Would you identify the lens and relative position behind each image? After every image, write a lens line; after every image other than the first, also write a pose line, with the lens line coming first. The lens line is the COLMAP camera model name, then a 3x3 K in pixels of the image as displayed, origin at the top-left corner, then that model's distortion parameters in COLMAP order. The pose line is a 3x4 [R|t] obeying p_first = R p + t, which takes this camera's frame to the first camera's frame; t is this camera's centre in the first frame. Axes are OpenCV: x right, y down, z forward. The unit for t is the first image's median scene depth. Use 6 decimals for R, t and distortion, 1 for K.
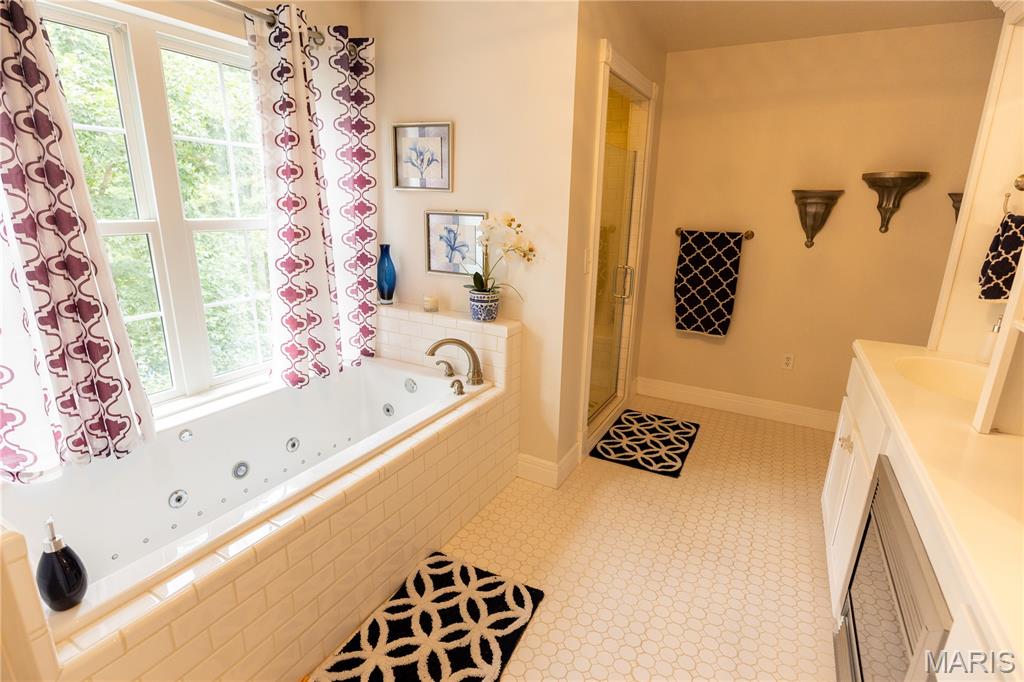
lens RADIAL K [[497.0, 0, 511.7], [0, 497.0, 340.5], [0, 0, 1]] dist [-0.015106, 0.001528]
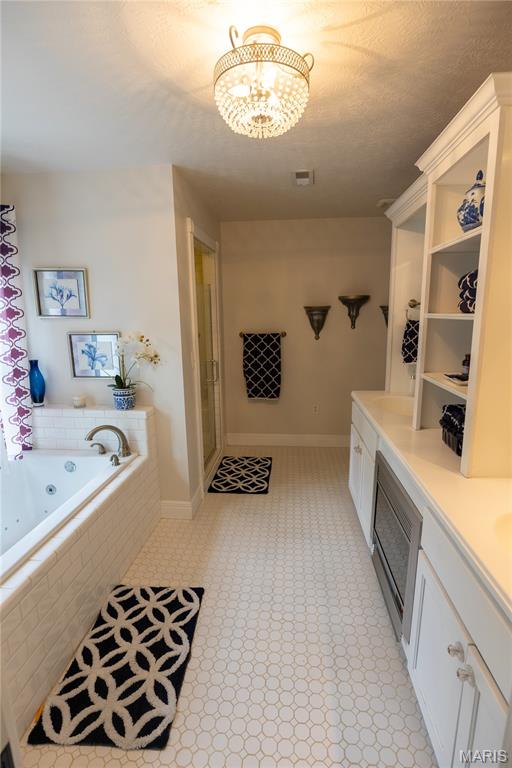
lens RADIAL K [[372.7, 0, 257.9], [0, 372.7, 383.7], [0, 0, 1]] dist [-0.015106, 0.001528]
pose [[0.916900, -0.108070, 0.384208, -0.106339], [0.137244, 0.989312, -0.049255, -0.008105], [-0.374779, 0.097892, 0.921932, -0.093797]]
